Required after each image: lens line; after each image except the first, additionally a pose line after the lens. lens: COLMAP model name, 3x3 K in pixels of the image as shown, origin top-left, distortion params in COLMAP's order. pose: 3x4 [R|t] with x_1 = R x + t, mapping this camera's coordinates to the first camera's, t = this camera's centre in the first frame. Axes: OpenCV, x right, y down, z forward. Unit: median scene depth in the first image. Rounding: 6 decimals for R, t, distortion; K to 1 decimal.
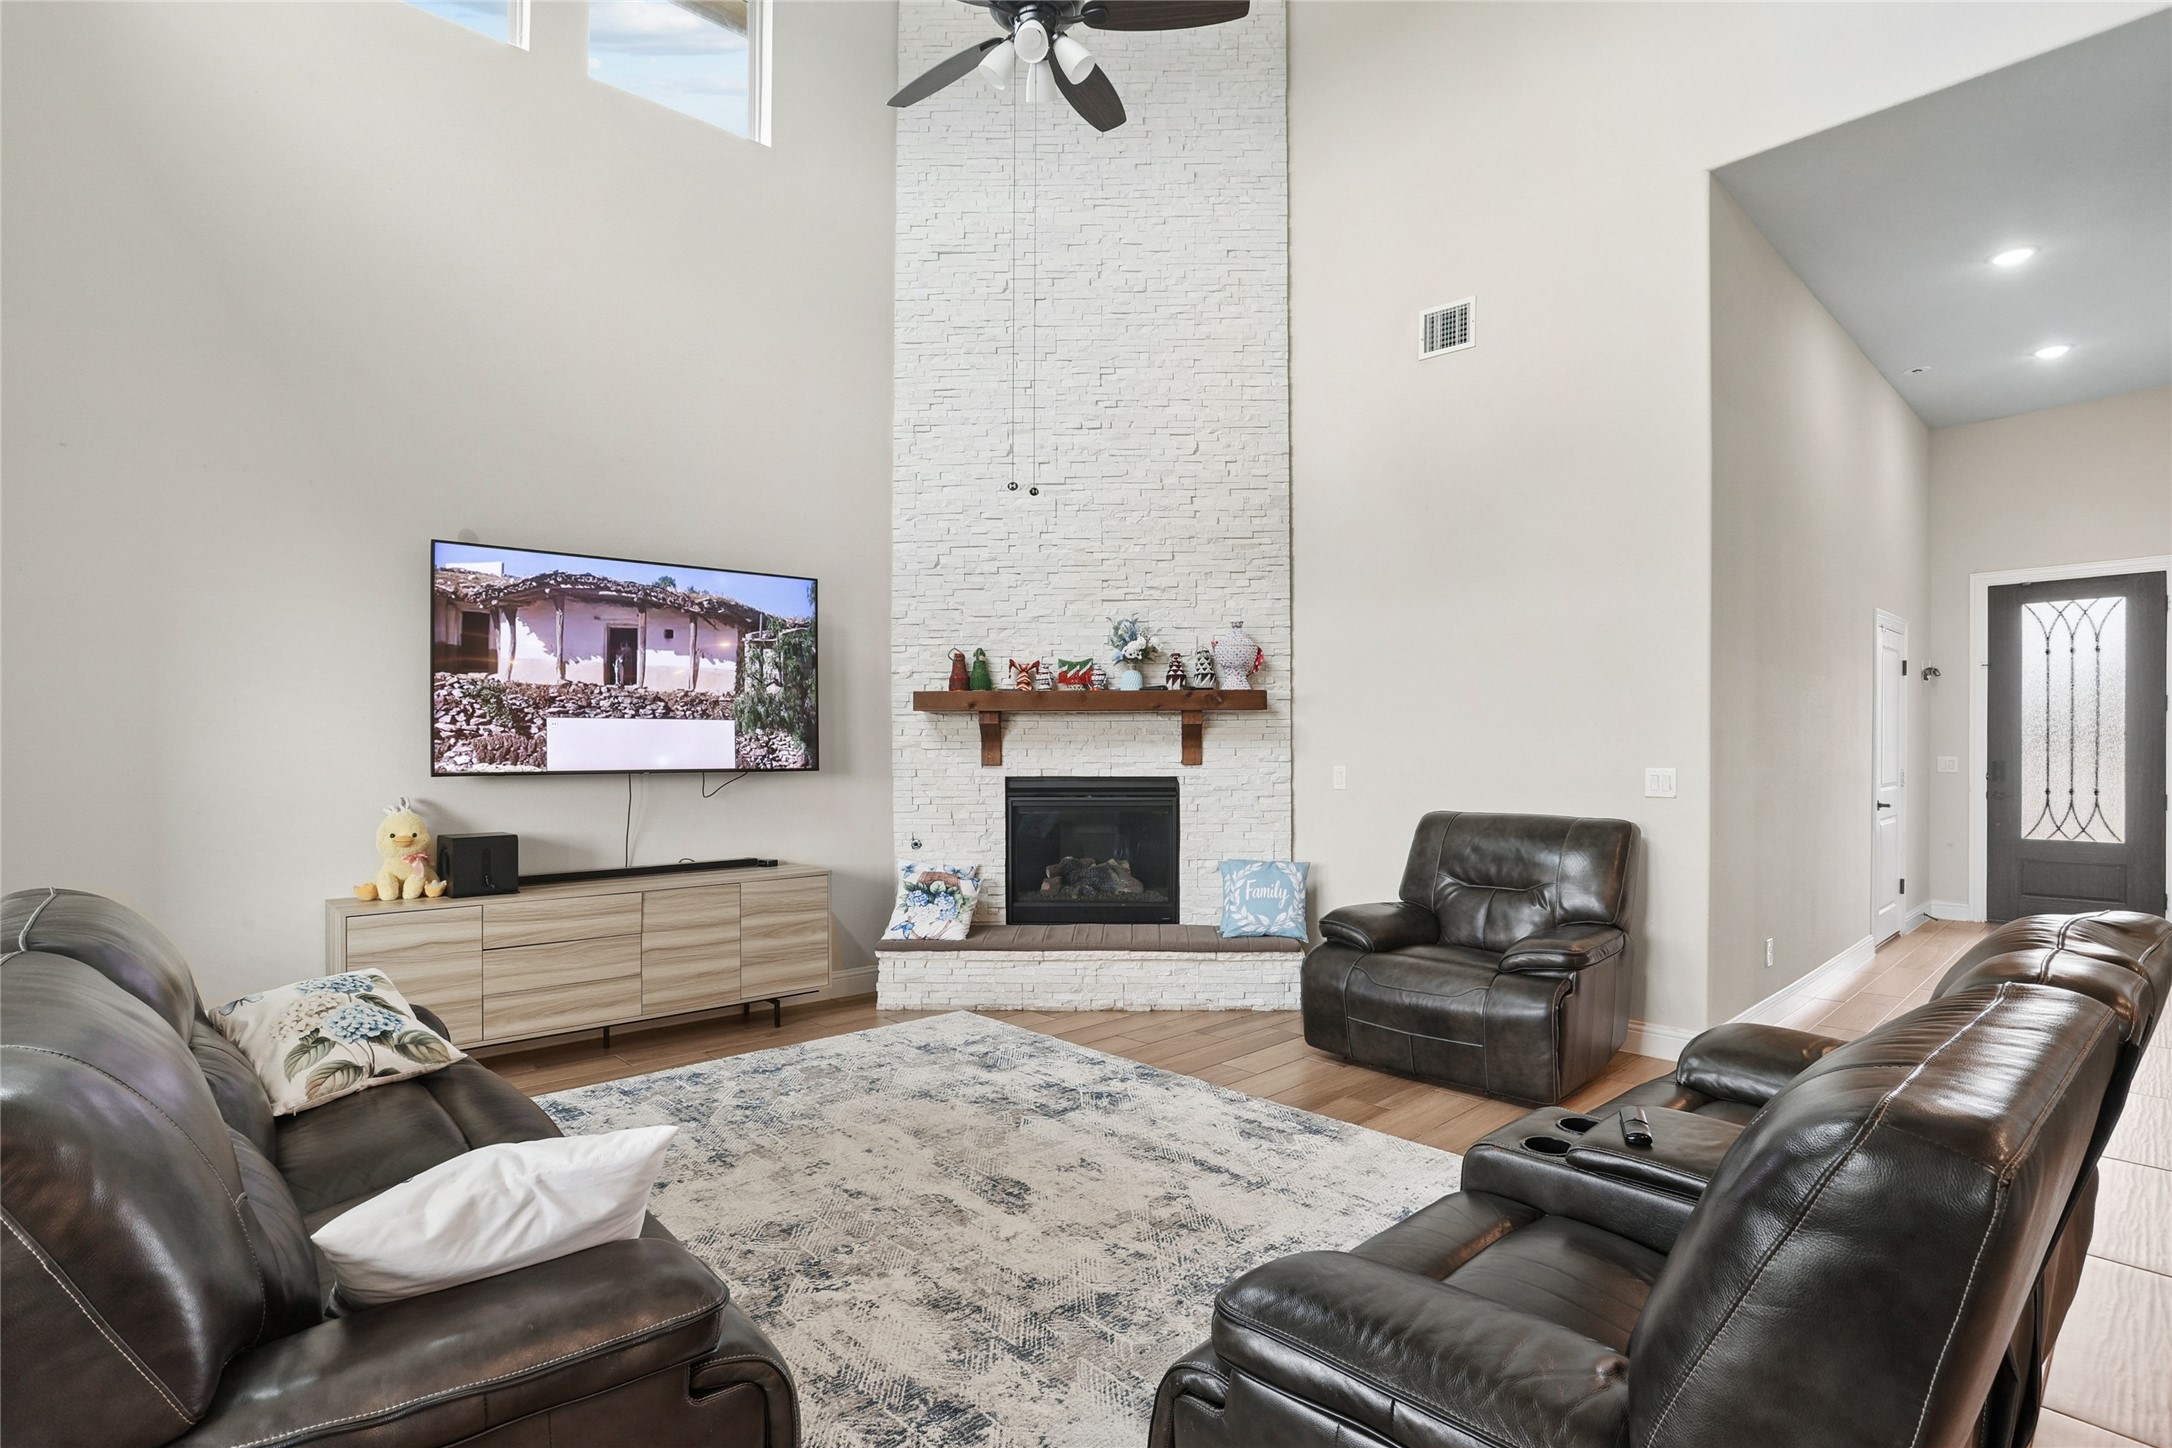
lens RADIAL K [[1066.6, 0, 1083.0], [0, 1066.6, 741.9], [0, 0, 1]] dist [-0.047309, 0.018573]
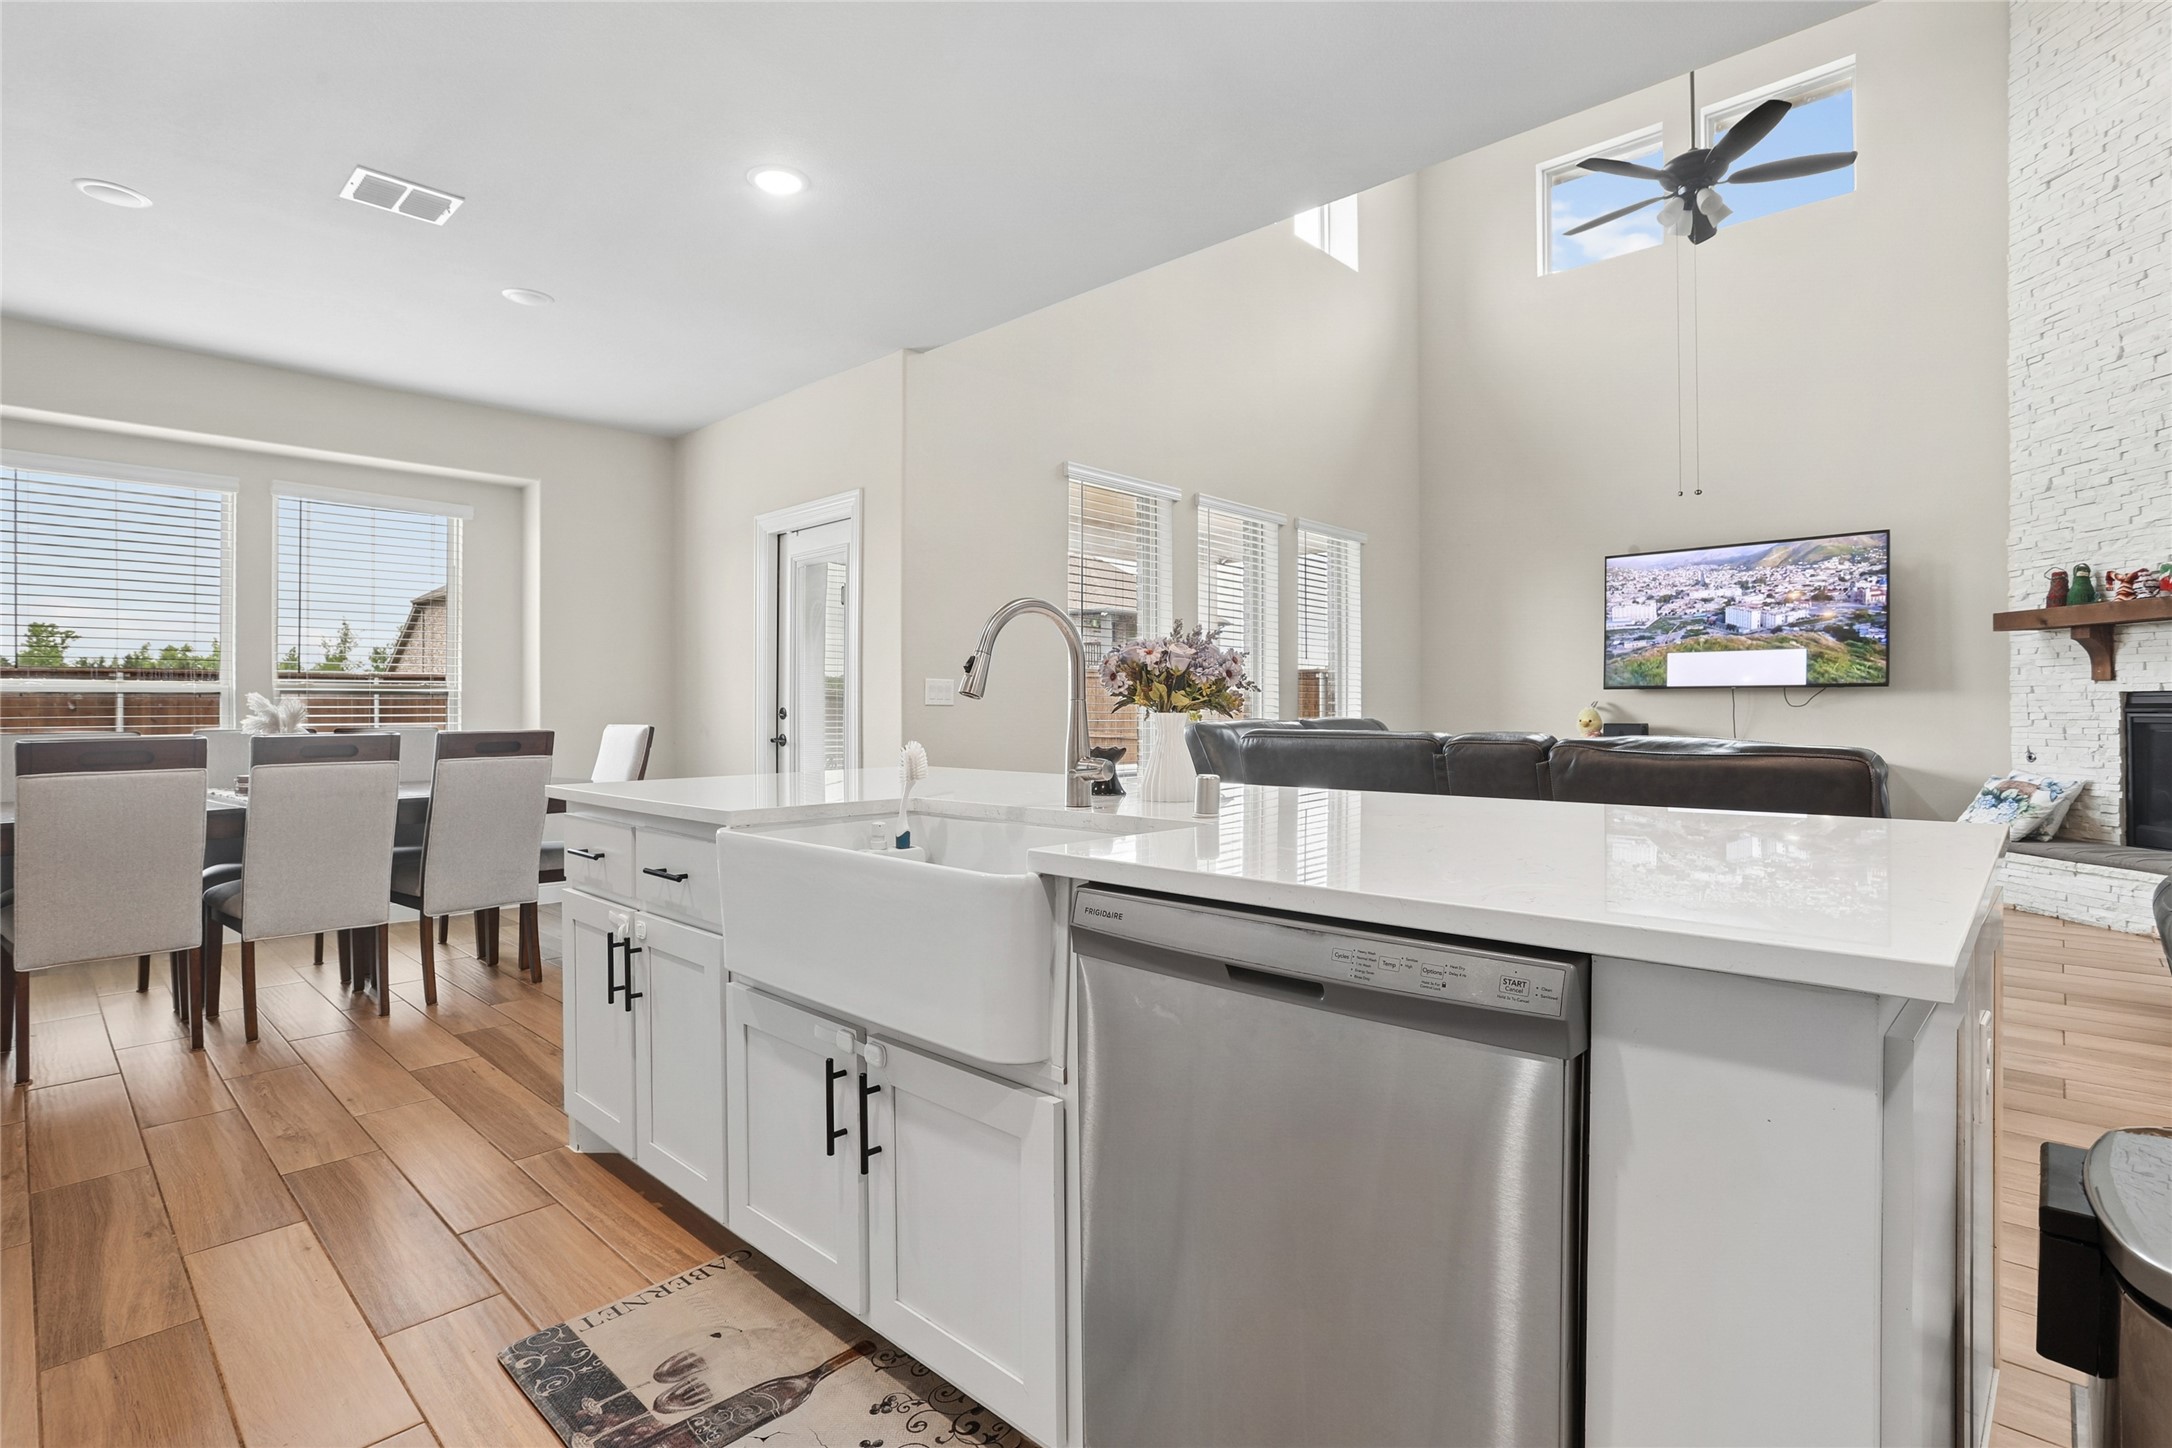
lens RADIAL K [[1066.6, 0, 1124.5], [0, 1066.6, 696.3], [0, 0, 1]] dist [-0.047309, 0.018573]
pose [[0.069451, -0.010587, -0.997529, 0.805684], [0.006309, 0.999928, -0.010174, 0.040627], [0.997565, -0.005587, 0.069513, 0.033780]]
